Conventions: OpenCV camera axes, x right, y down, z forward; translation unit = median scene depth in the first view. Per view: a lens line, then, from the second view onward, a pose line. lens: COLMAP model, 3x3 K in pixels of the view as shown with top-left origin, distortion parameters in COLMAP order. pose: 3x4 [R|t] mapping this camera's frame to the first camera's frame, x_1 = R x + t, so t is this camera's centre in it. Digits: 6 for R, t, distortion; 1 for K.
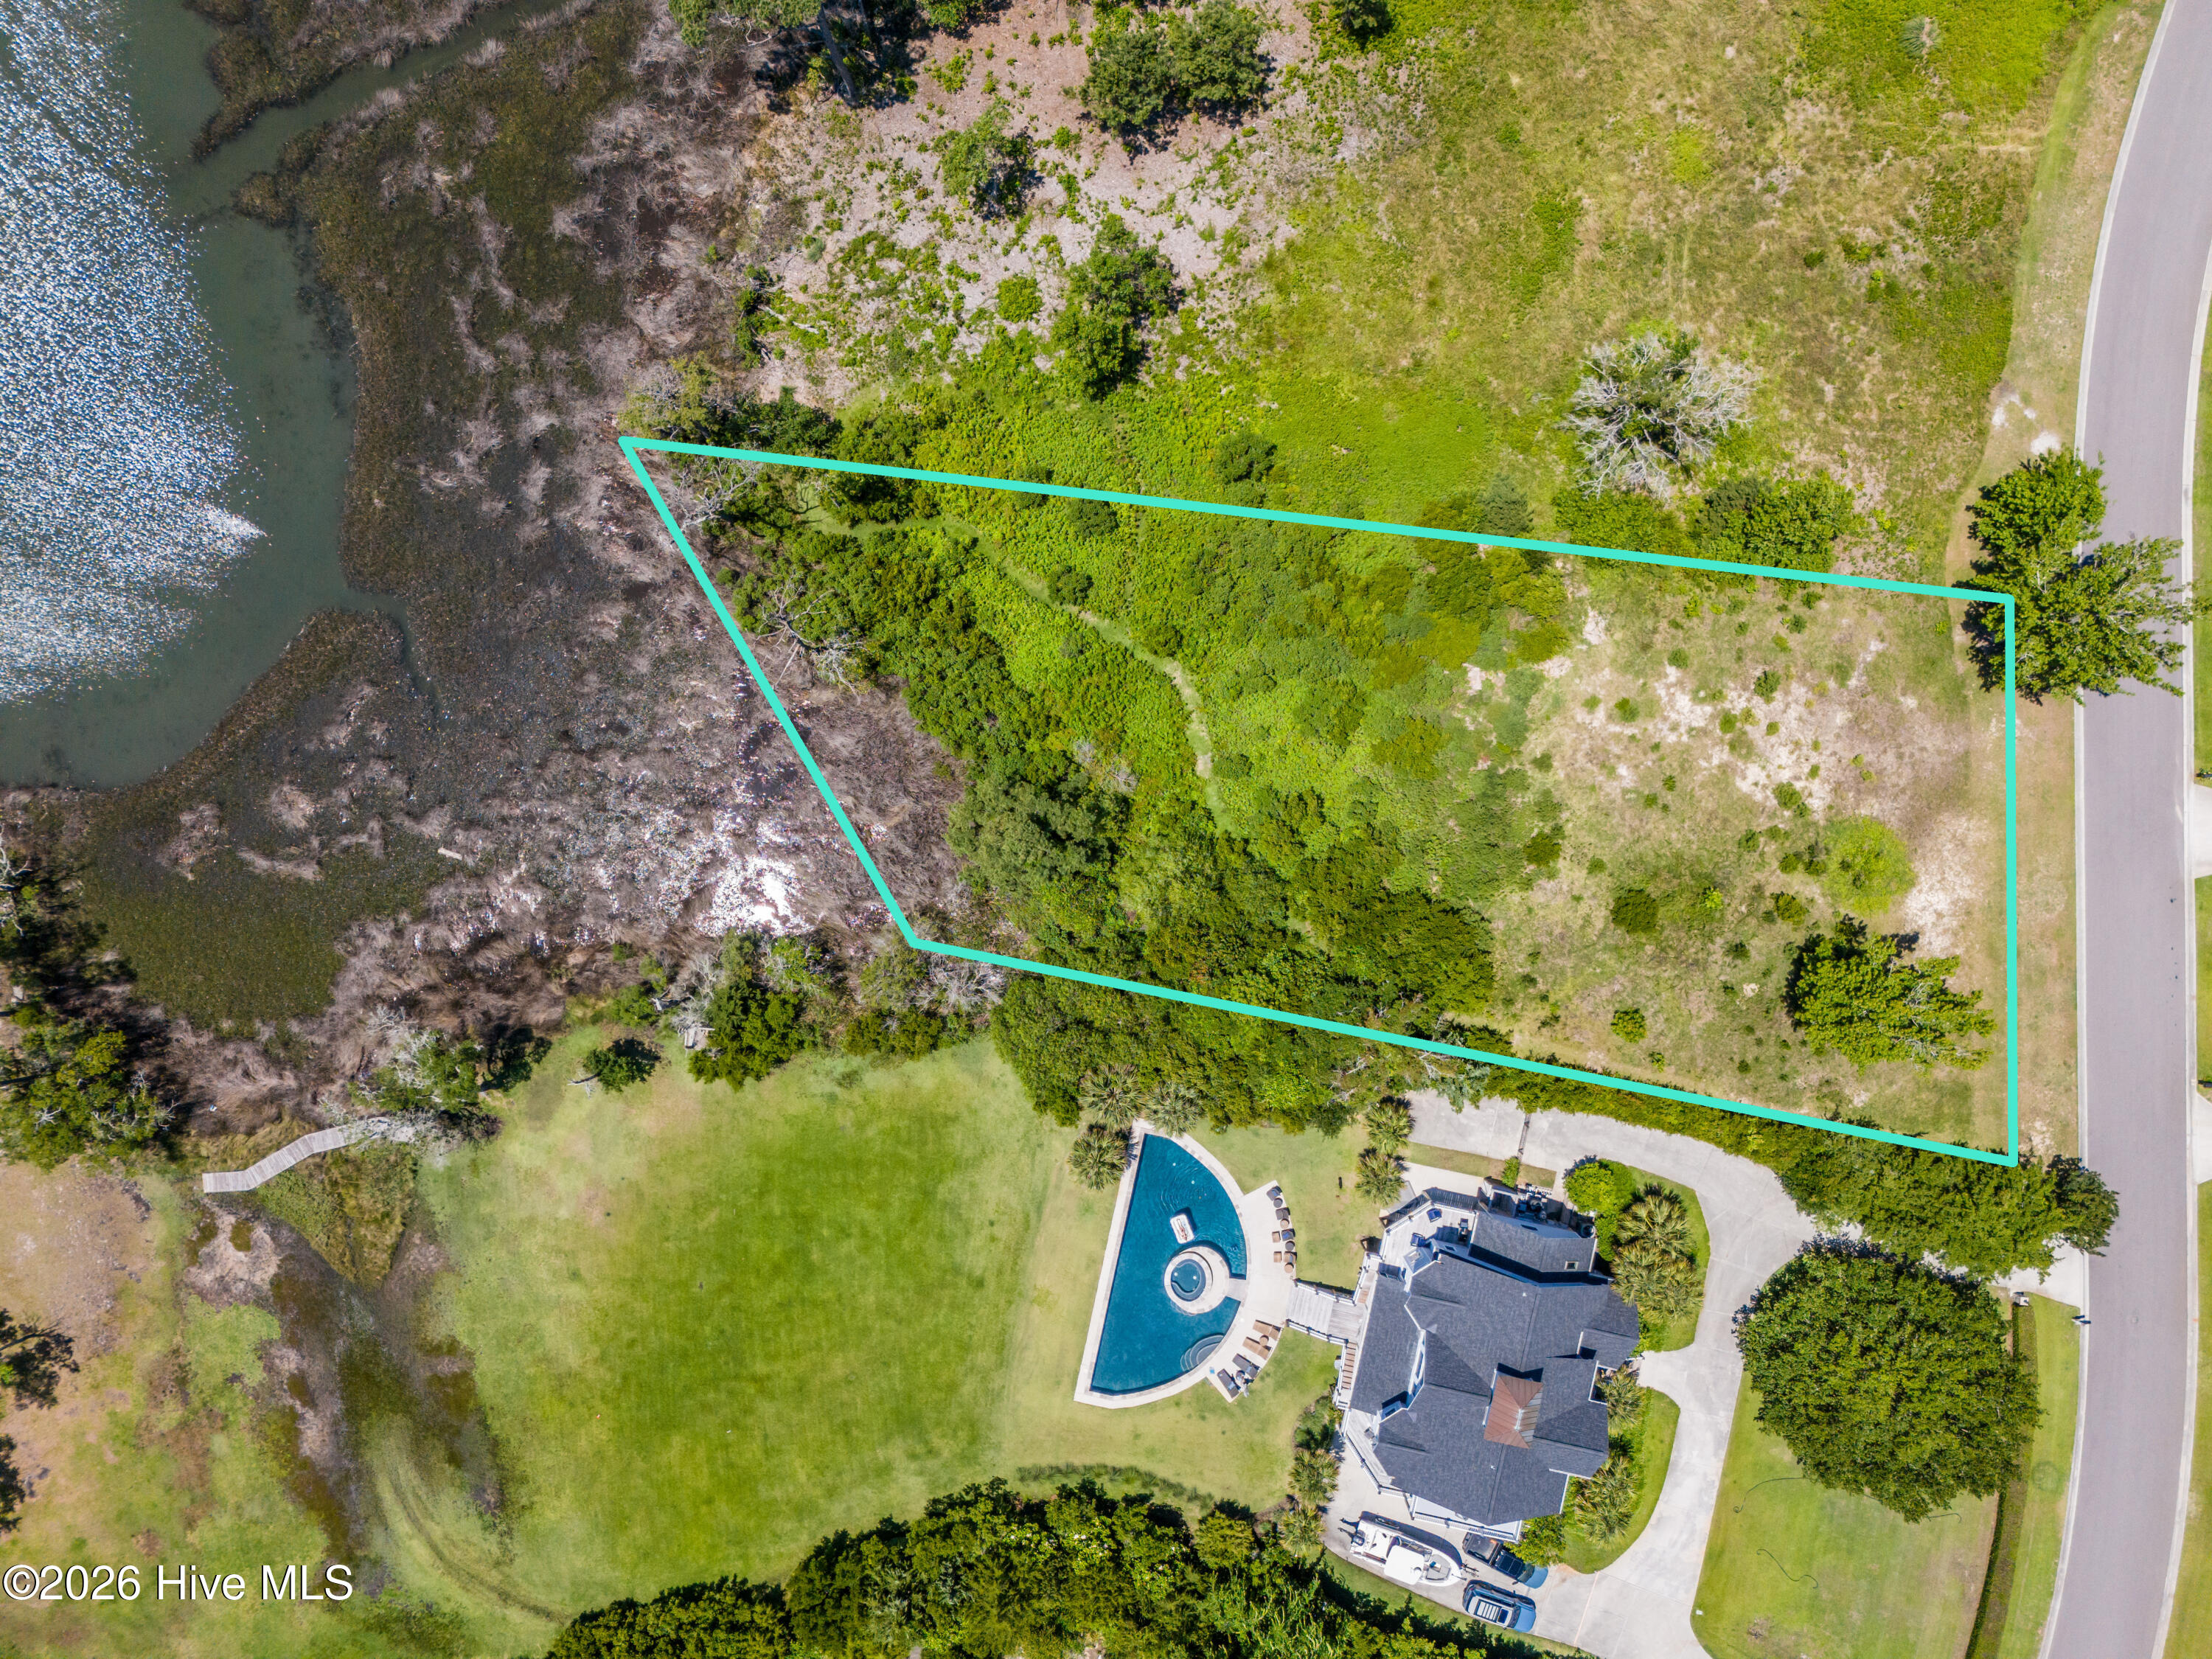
lens RADIAL K [[1662.5, 0, 1098.9], [0, 1662.5, 828.5], [0, 0, 1]] dist [0.052527, -0.070775]
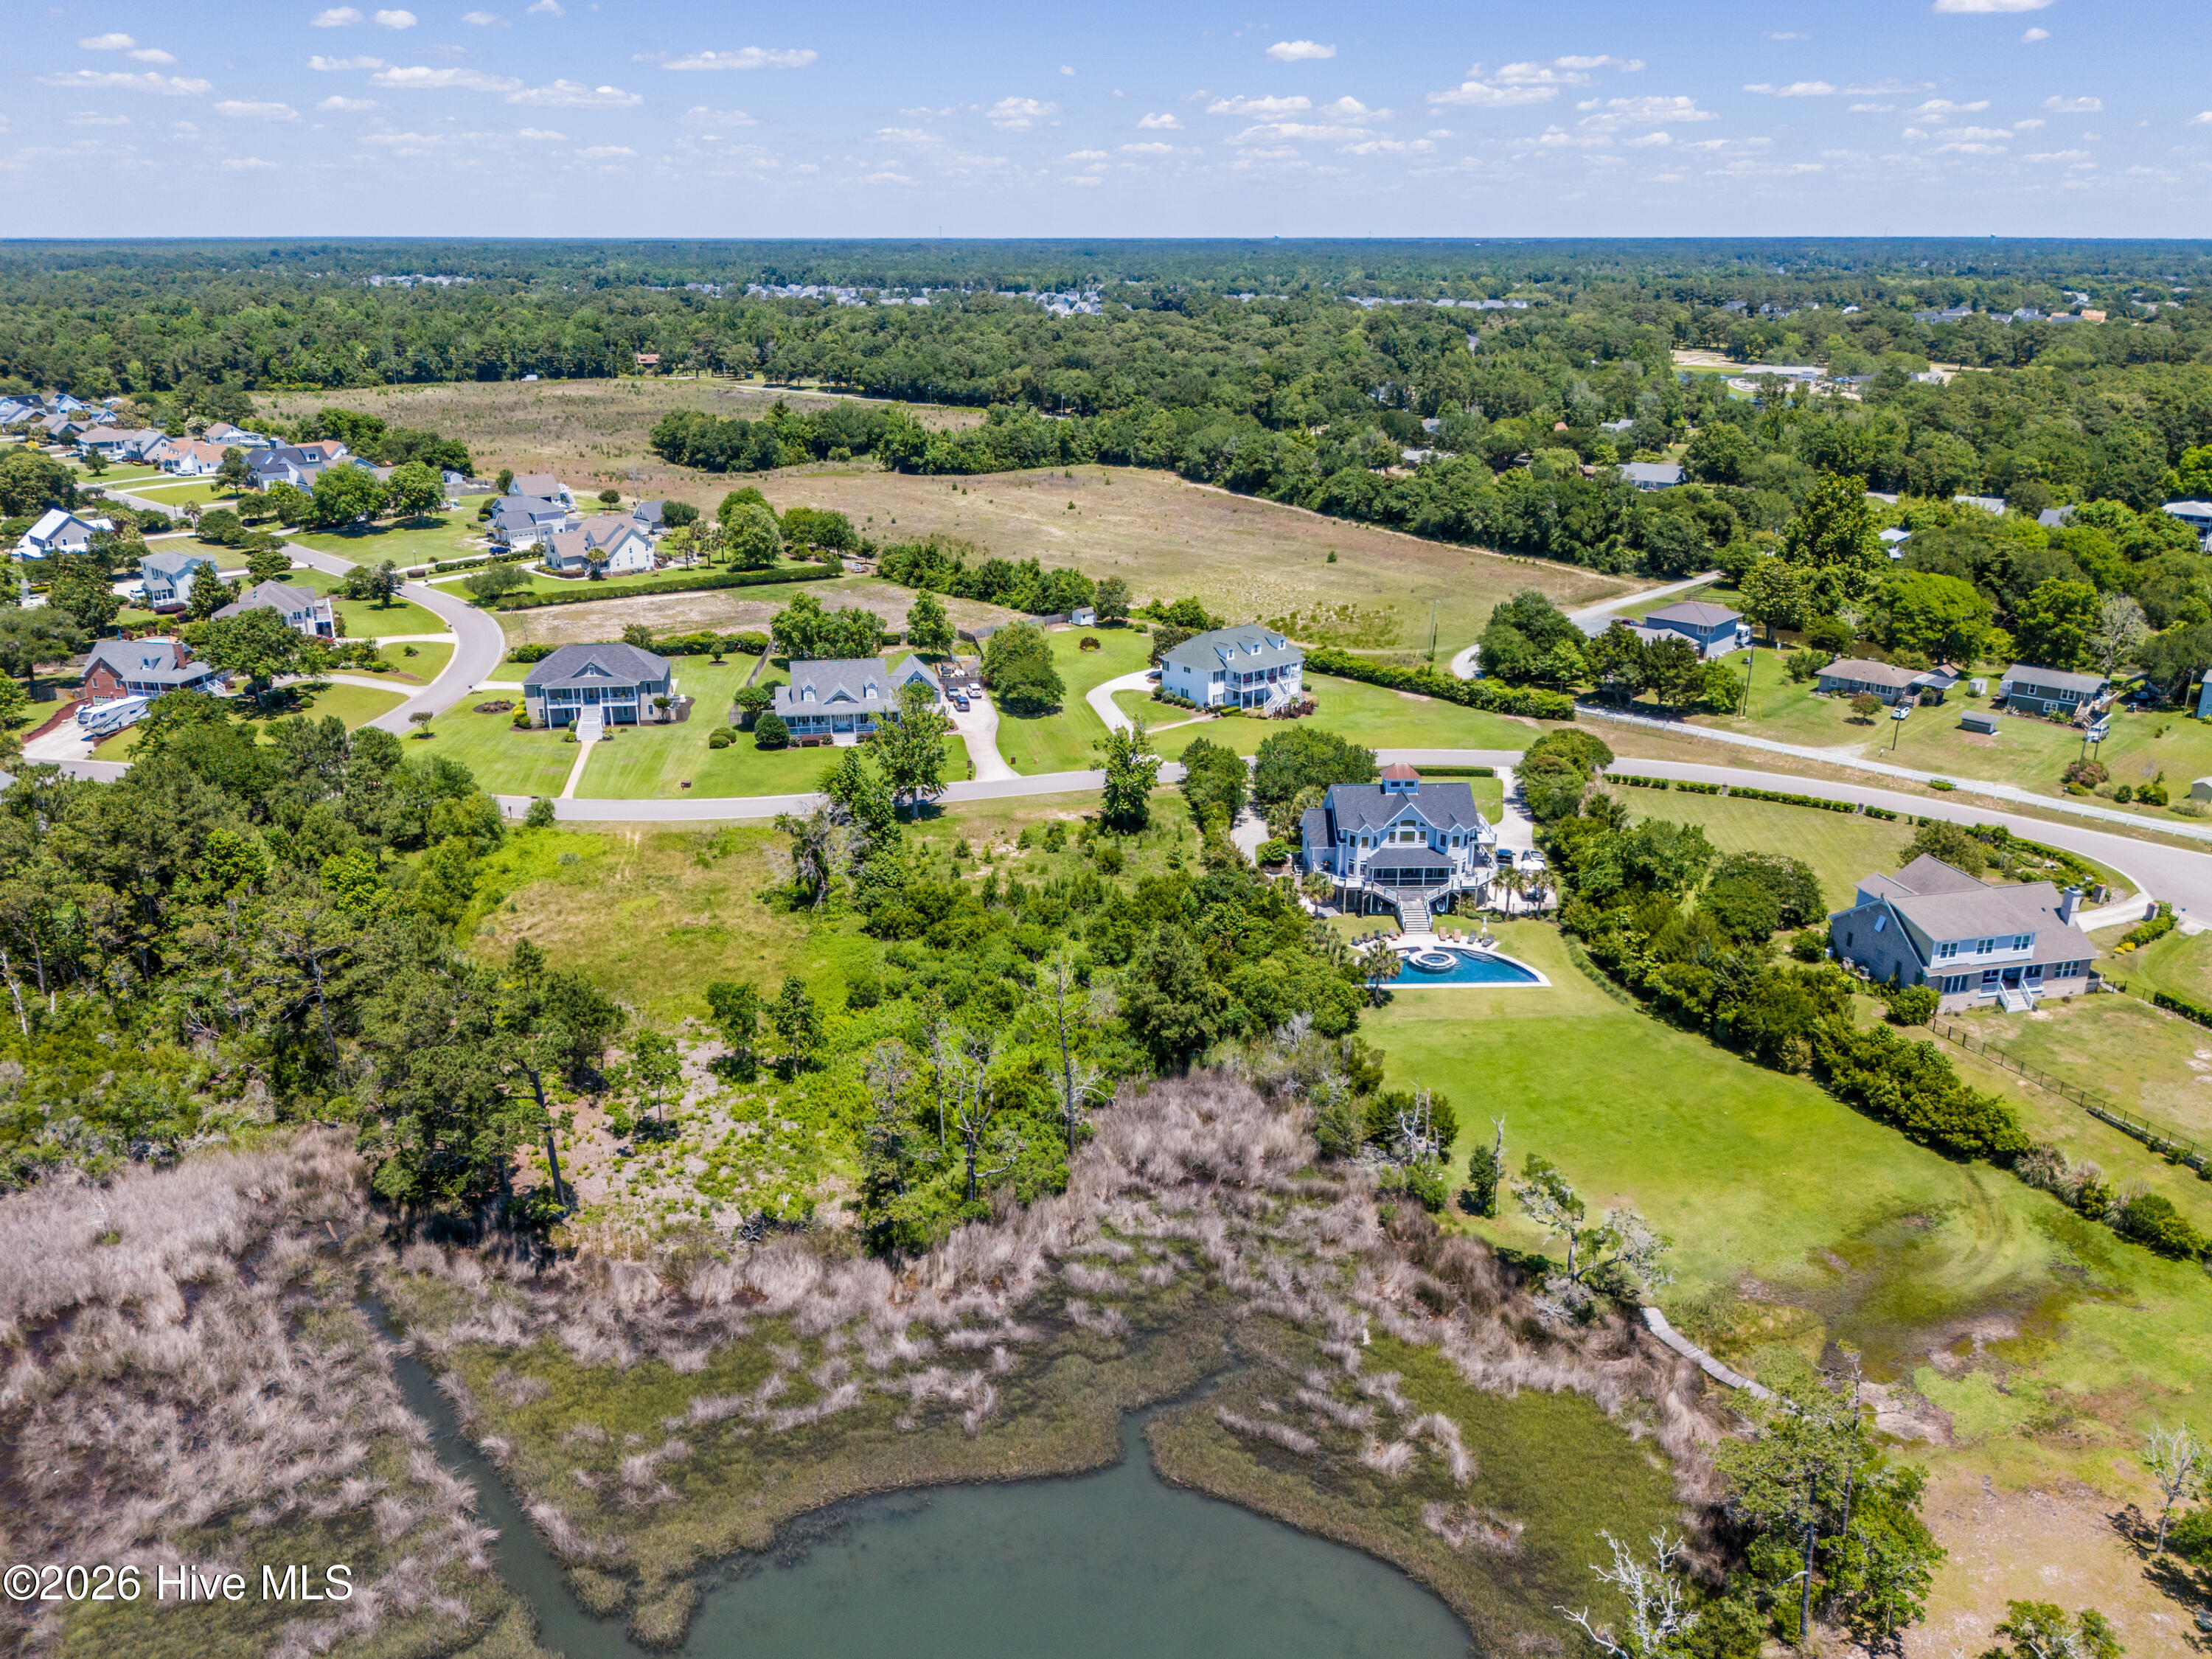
lens RADIAL K [[1662.5, 0, 1098.9], [0, 1662.5, 828.5], [0, 0, 1]] dist [0.052527, -0.070775]
pose [[-0.249359, -0.307938, 0.918147, -1.154333], [0.968124, -0.102339, 0.228609, -0.325584], [0.023565, 0.945886, 0.323641, 0.419607]]
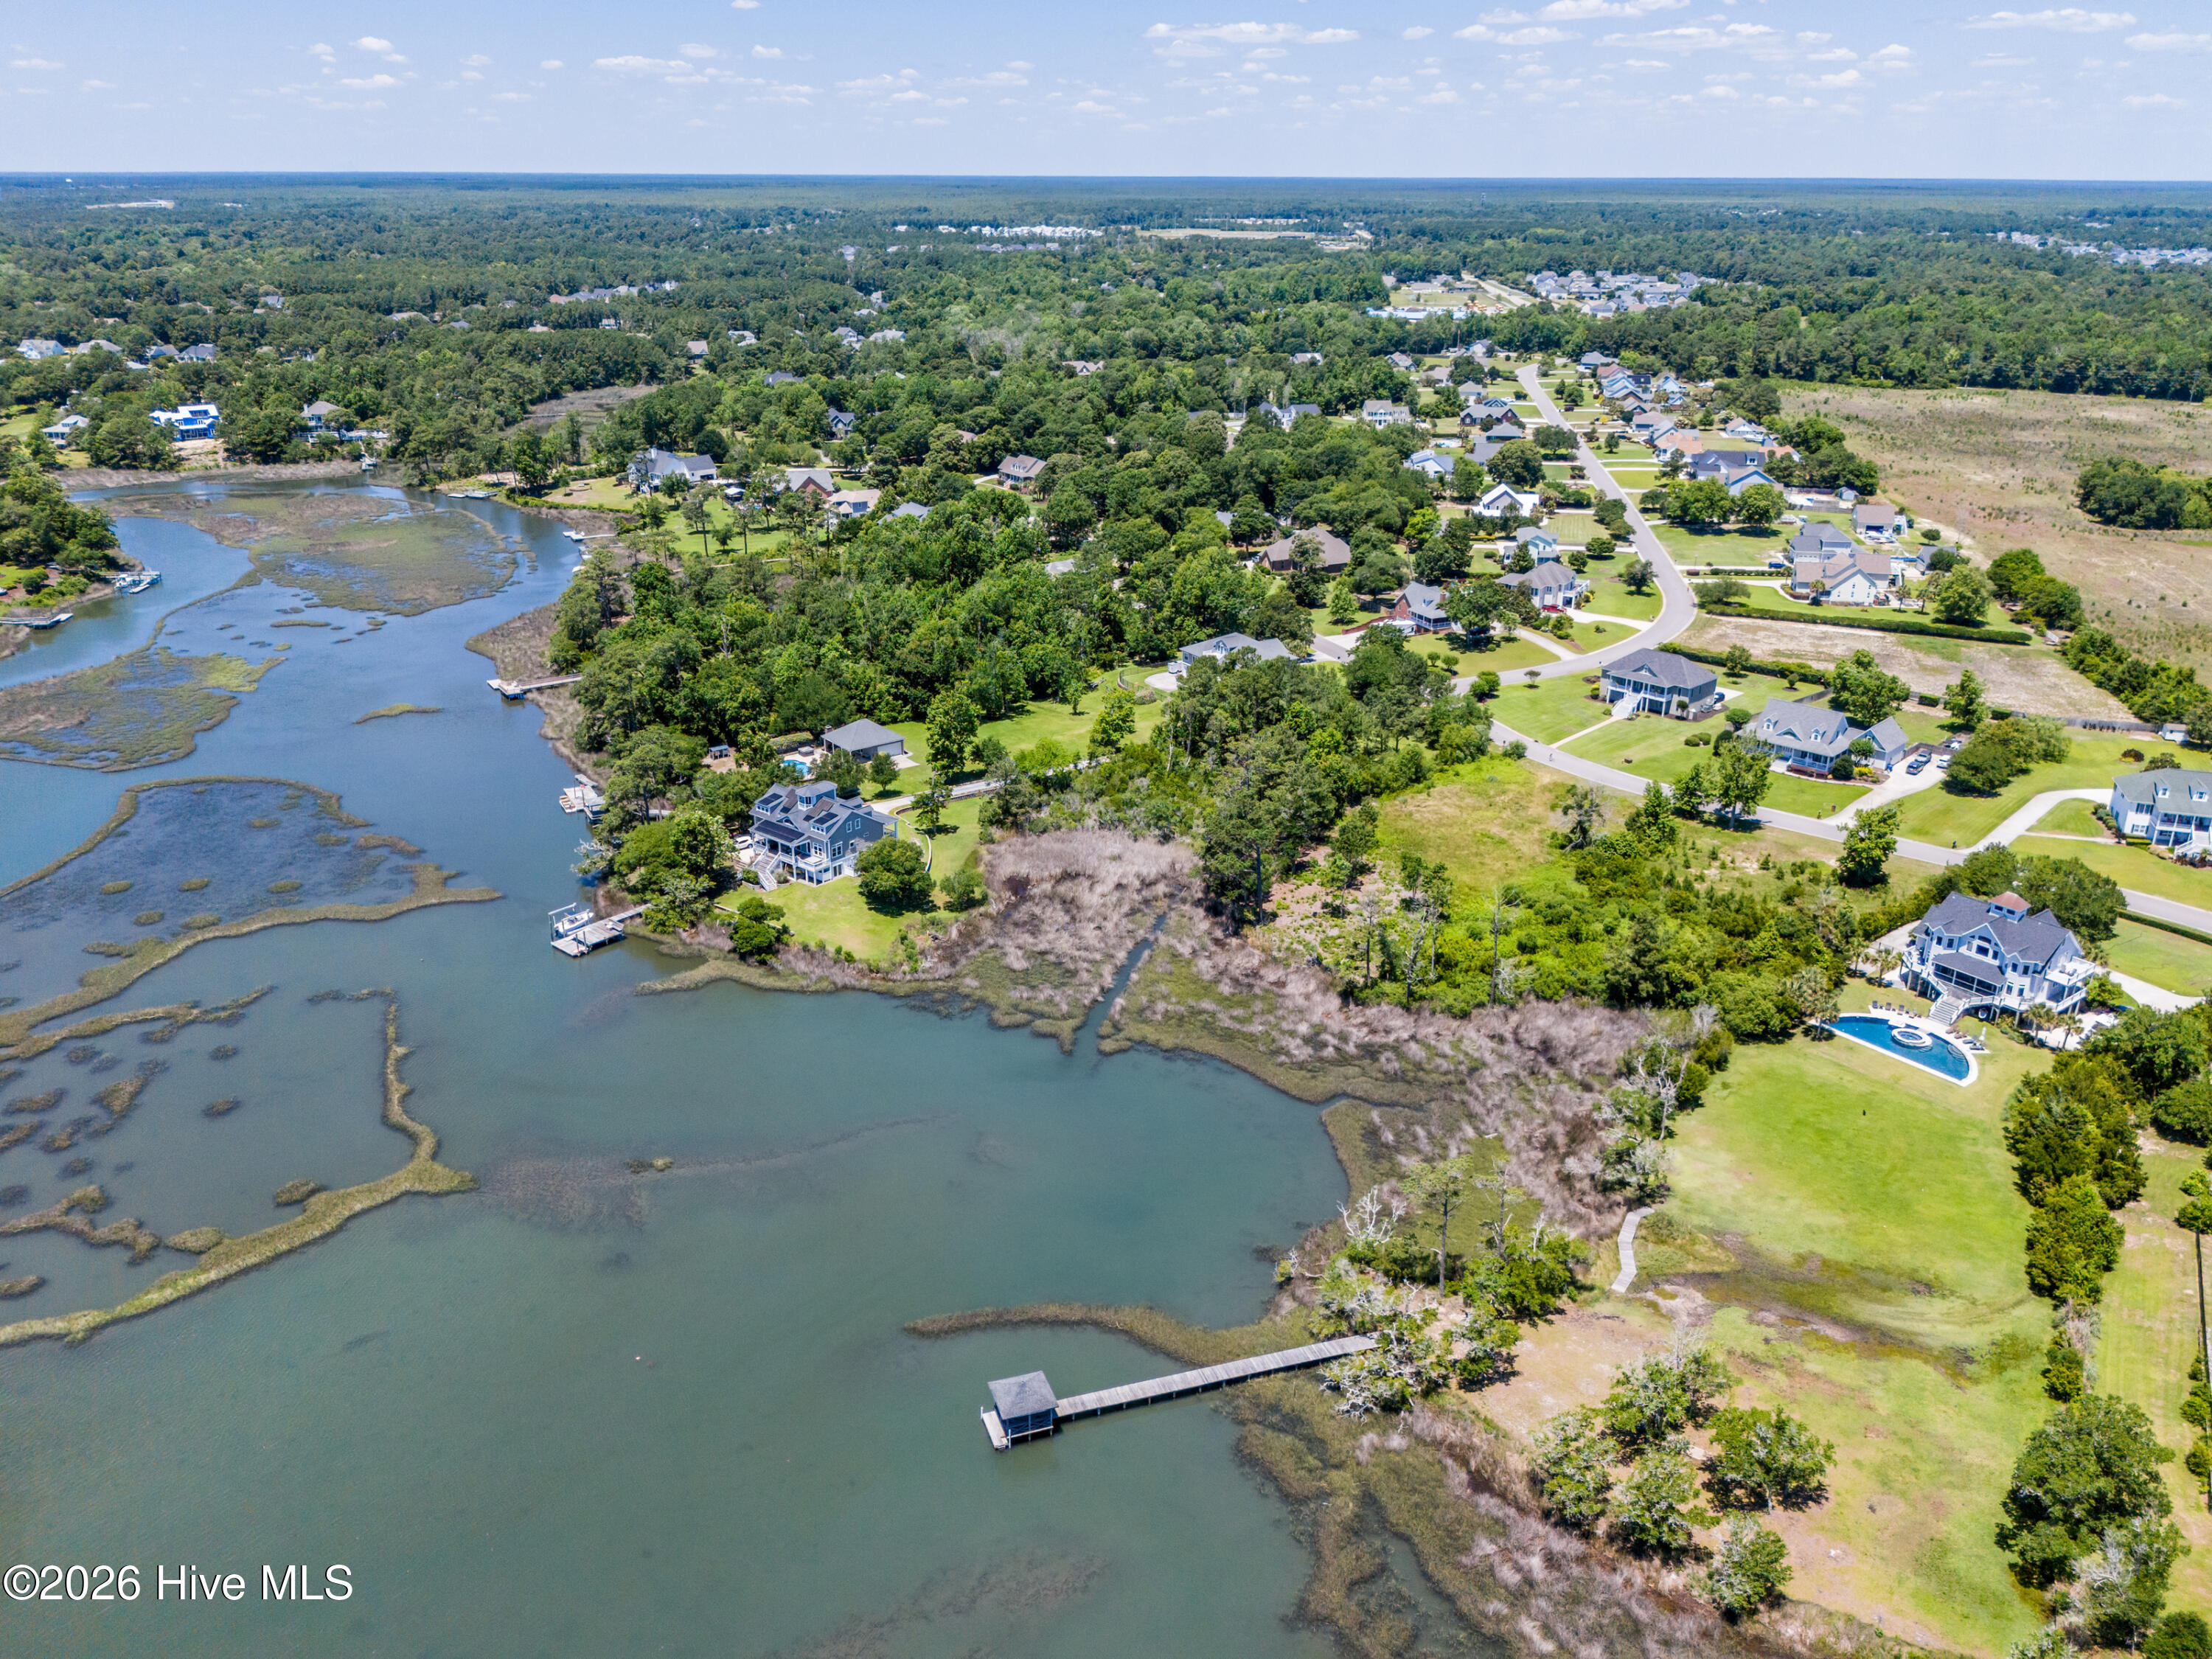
lens RADIAL K [[1662.5, 0, 1098.9], [0, 1662.5, 828.5], [0, 0, 1]] dist [0.052527, -0.070775]
pose [[0.659555, -0.258428, 0.705834, -1.733520], [0.751653, 0.223819, -0.620422, 0.685243], [0.002355, 0.939745, 0.341869, 0.168396]]
